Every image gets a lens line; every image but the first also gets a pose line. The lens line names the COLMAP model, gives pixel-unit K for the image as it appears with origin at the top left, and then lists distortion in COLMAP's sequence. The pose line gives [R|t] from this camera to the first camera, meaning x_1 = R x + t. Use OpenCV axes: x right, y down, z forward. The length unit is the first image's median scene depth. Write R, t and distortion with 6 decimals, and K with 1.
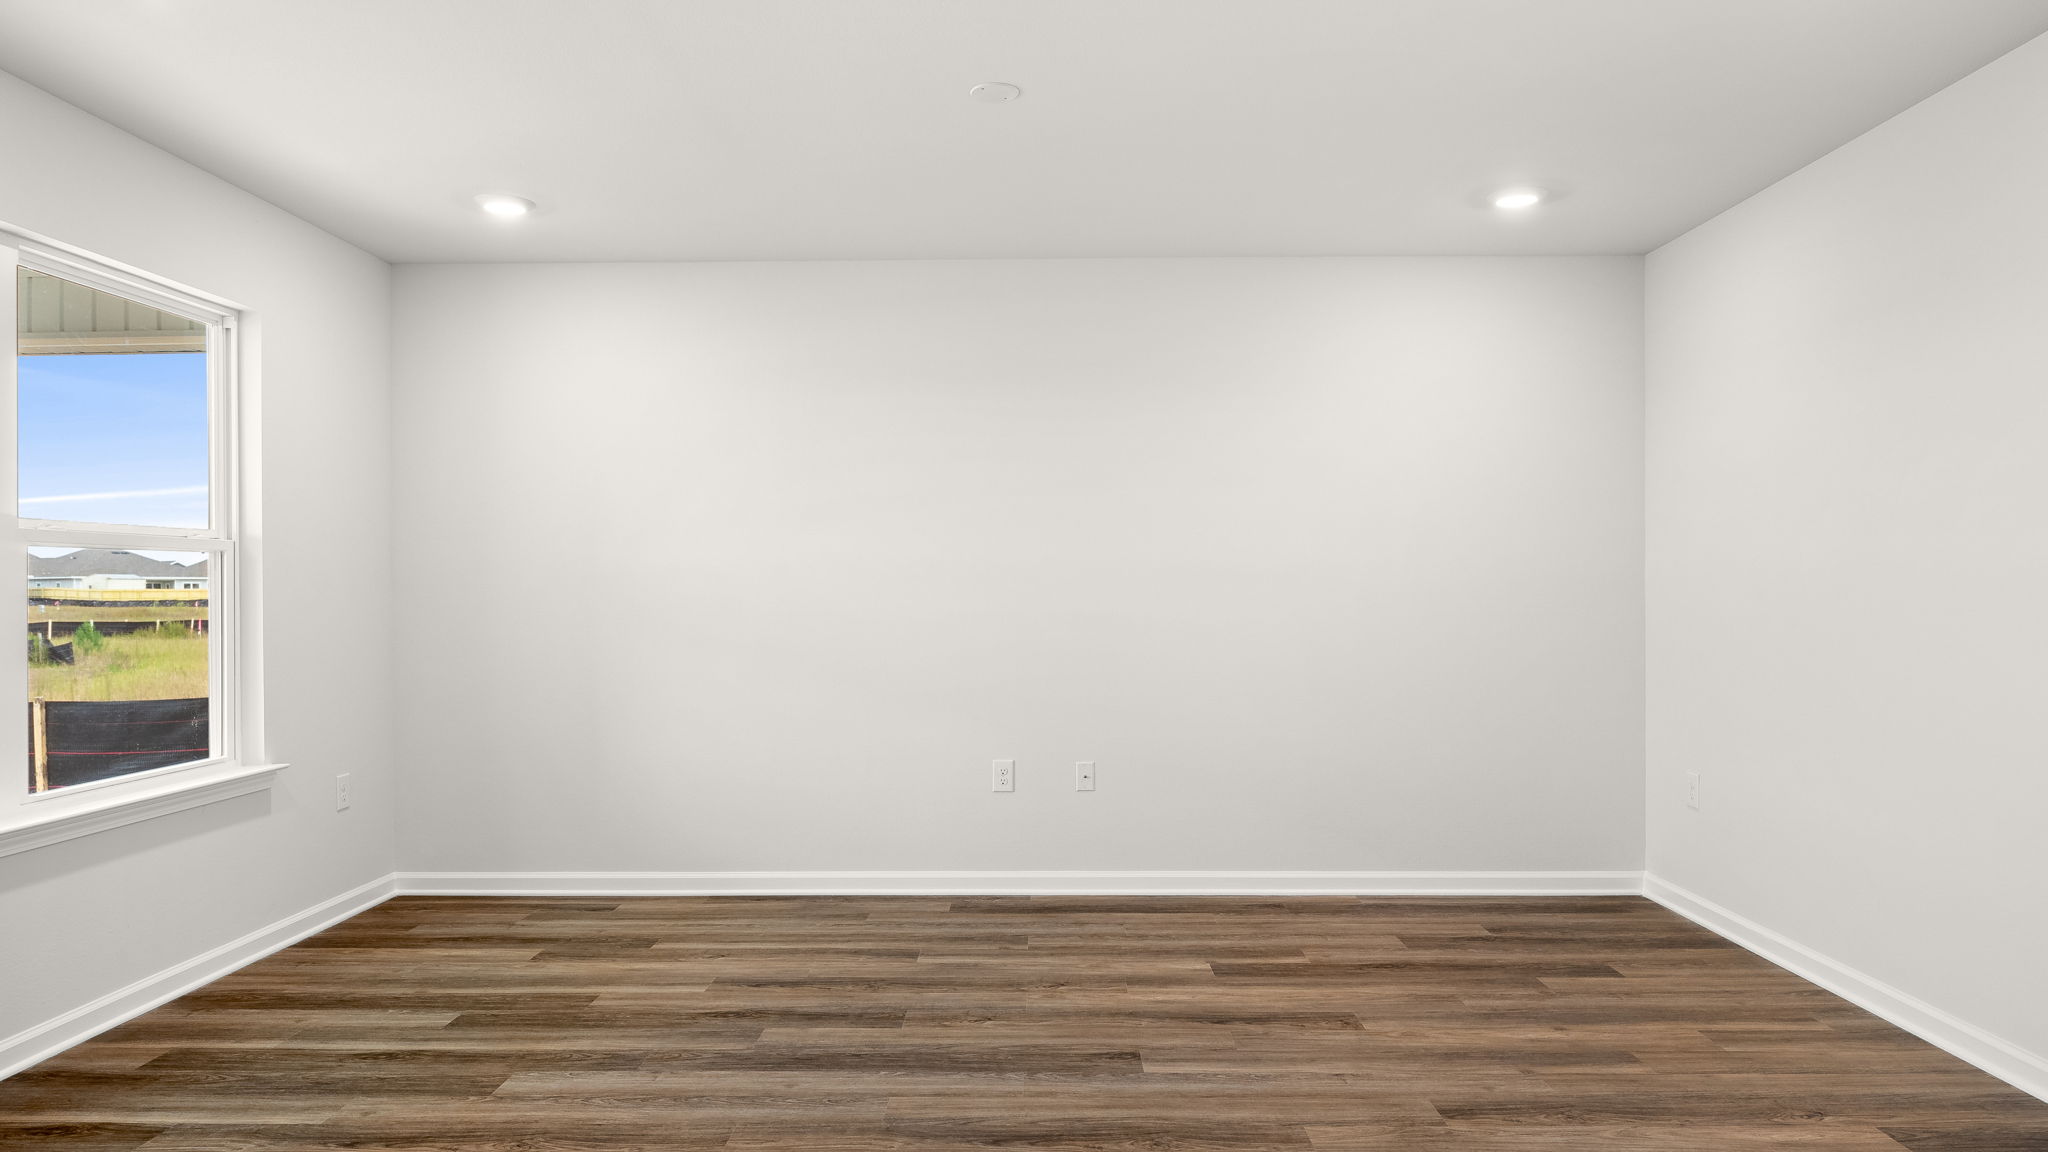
lens RADIAL K [[1248.0, 0, 1026.7], [0, 1248.0, 592.7], [0, 0, 1]] dist [-0.001341, -0.000436]
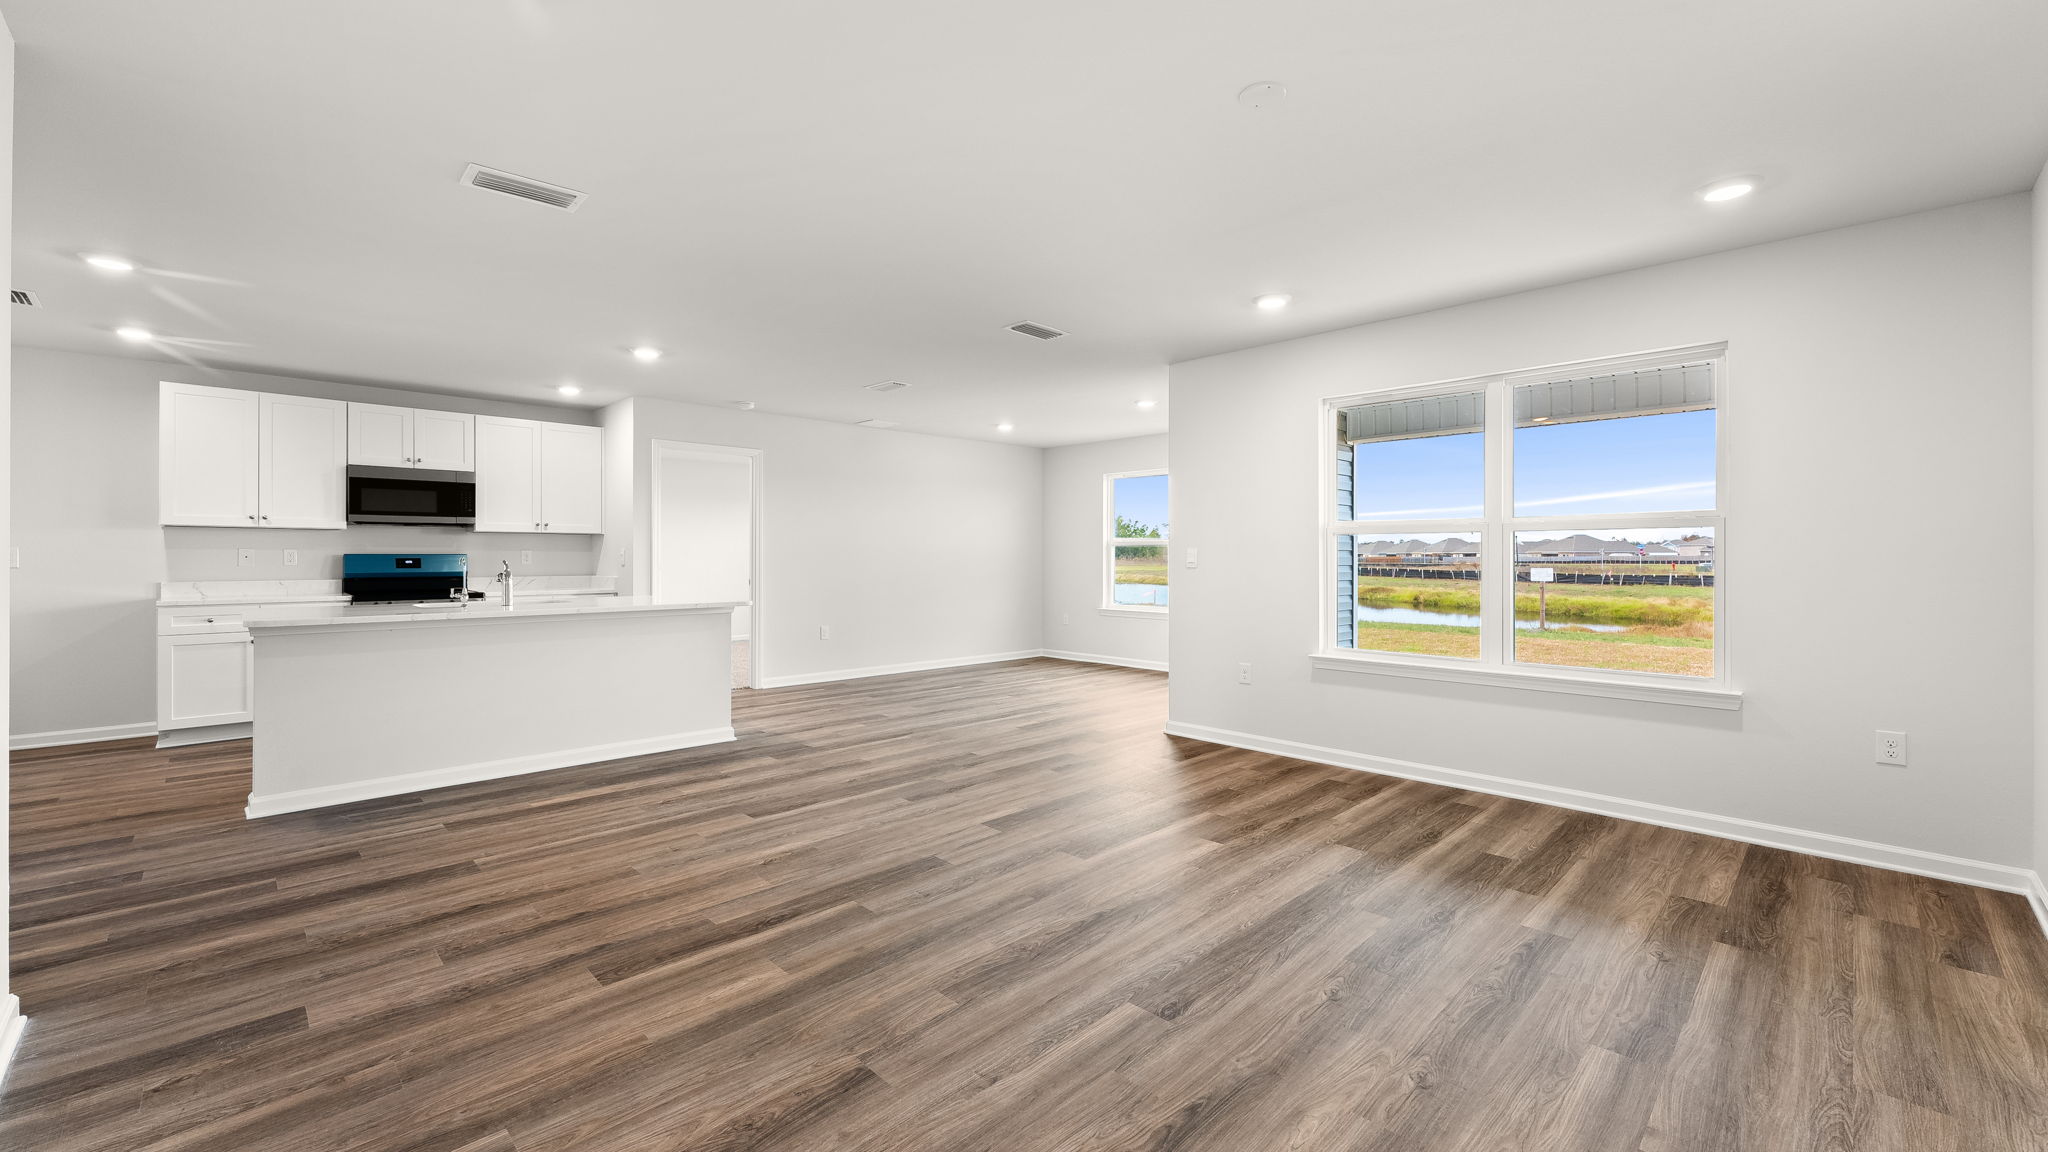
lens RADIAL K [[816.2, 0, 1028.0], [0, 816.2, 537.7], [0, 0, 1]] dist [0.000375, 0.000128]
pose [[-0.697972, -0.011695, -0.716029, 0.574554], [0.000828, 0.999853, -0.017139, -0.005421], [0.716124, -0.012555, -0.697860, 1.239332]]
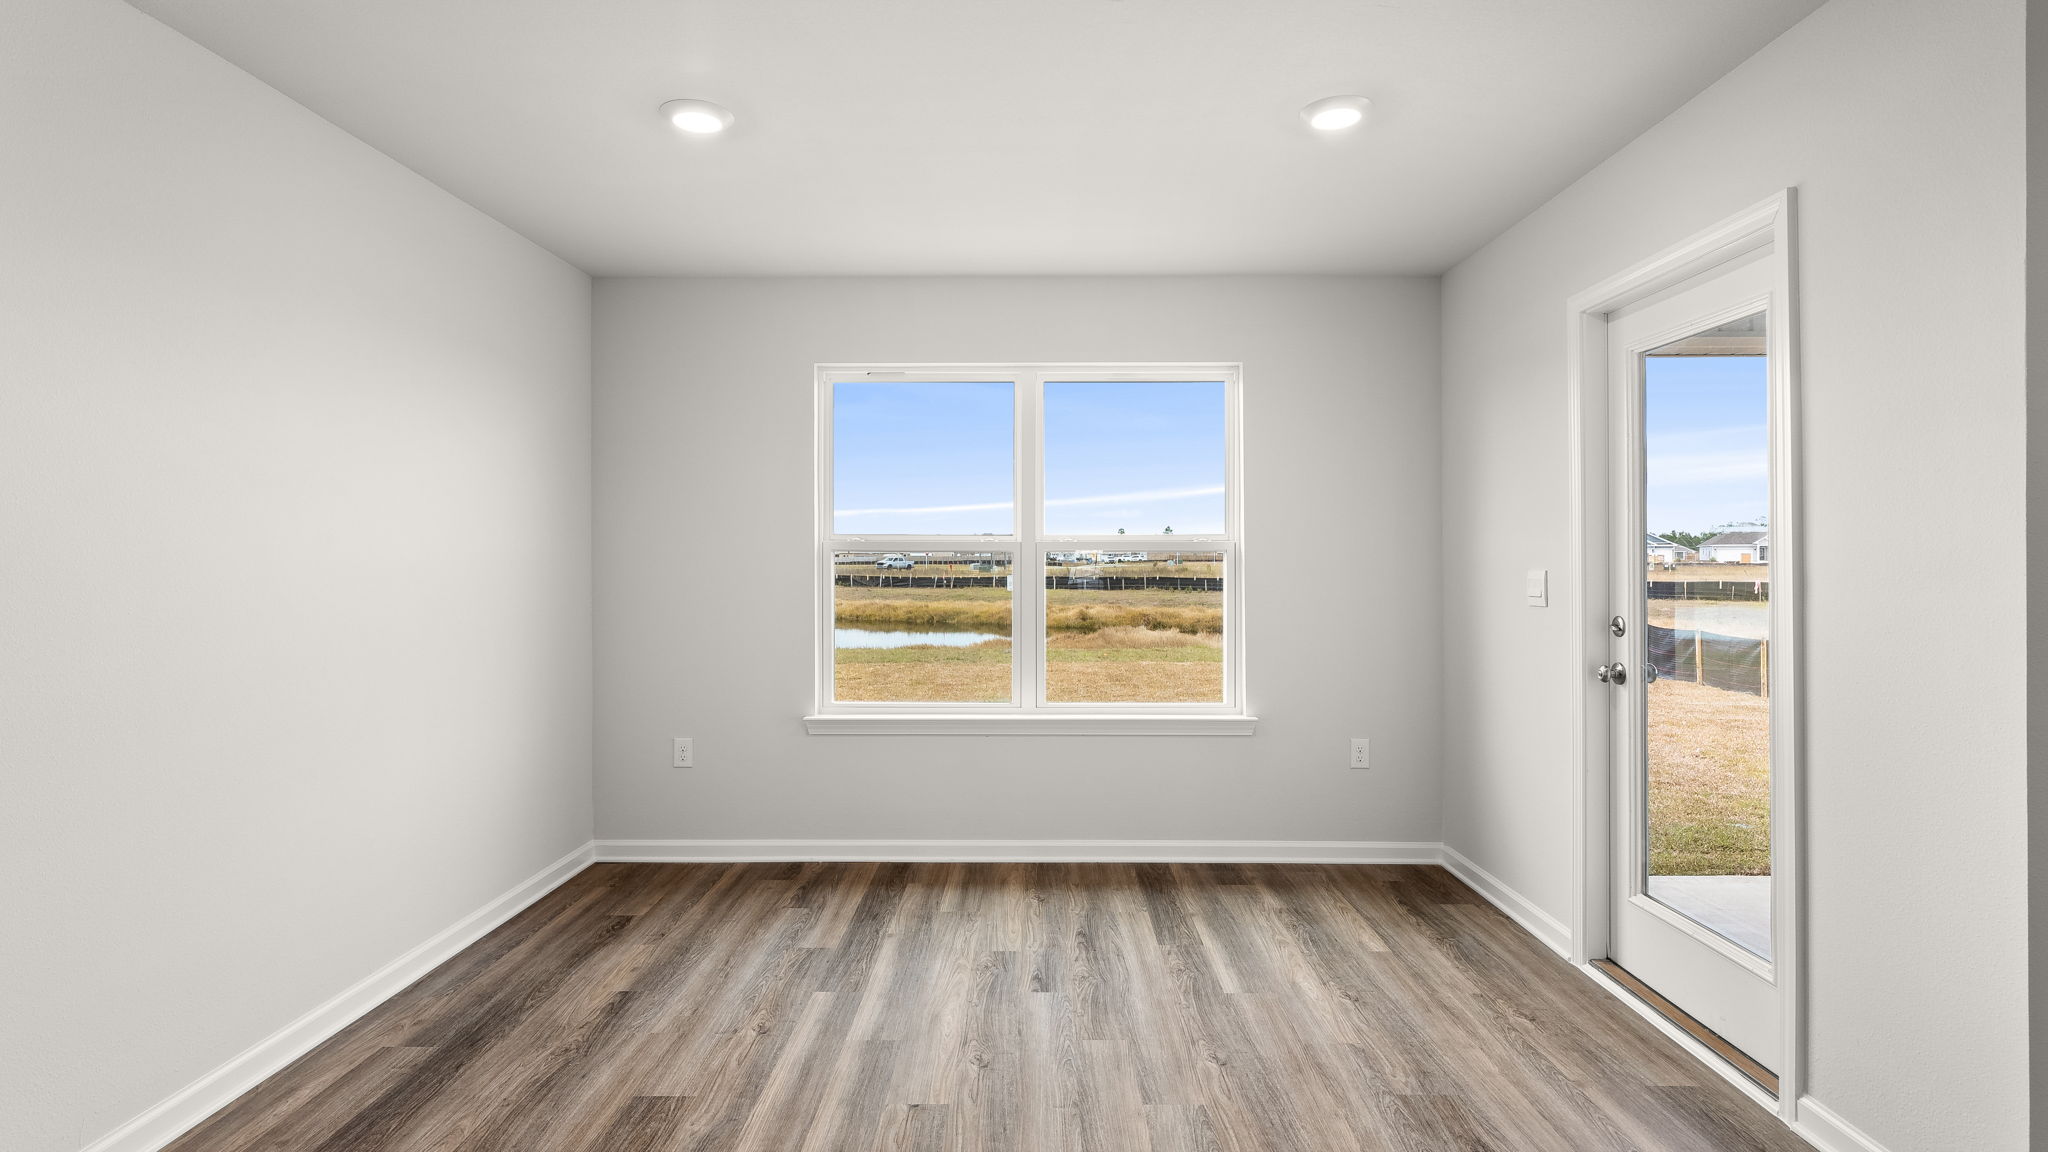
lens RADIAL K [[984.3, 0, 1033.1], [0, 984.3, 561.1], [0, 0, 1]] dist [0.002546, 0.000401]
pose [[0.012491, 0.009611, -0.999876, -0.252209], [-0.001075, 0.999953, 0.009598, -0.025875], [0.999921, 0.000955, 0.012501, -0.142344]]
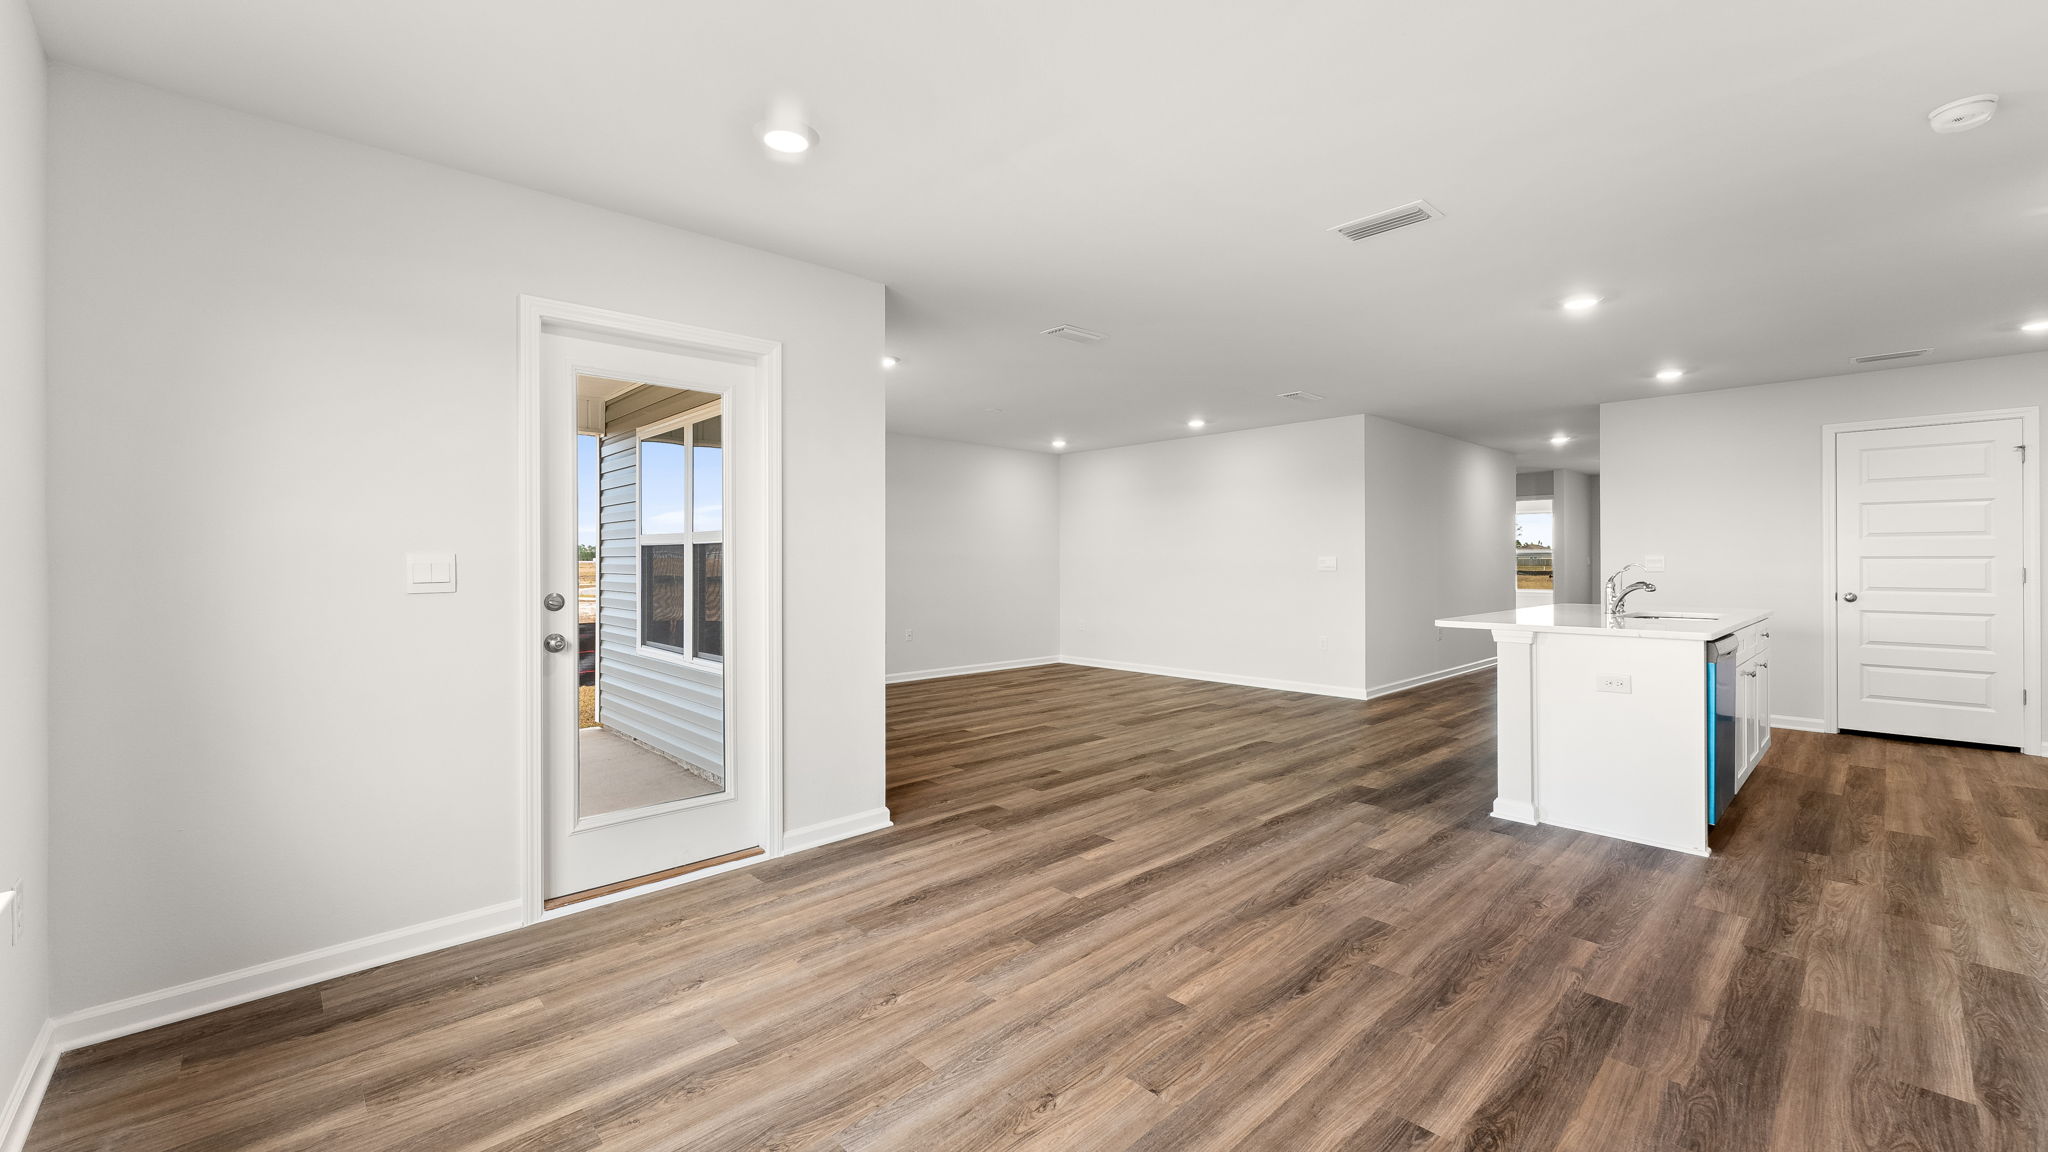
lens RADIAL K [[819.2, 0, 1024.0], [0, 819.2, 576.0], [0, 0, 1]] dist [0.000913, -0.000169]
pose [[0.717137, -0.009757, 0.696864, -1.322690], [0.001213, 0.999918, 0.012753, 0.002368], [-0.696931, -0.008300, 0.717090, -0.528140]]
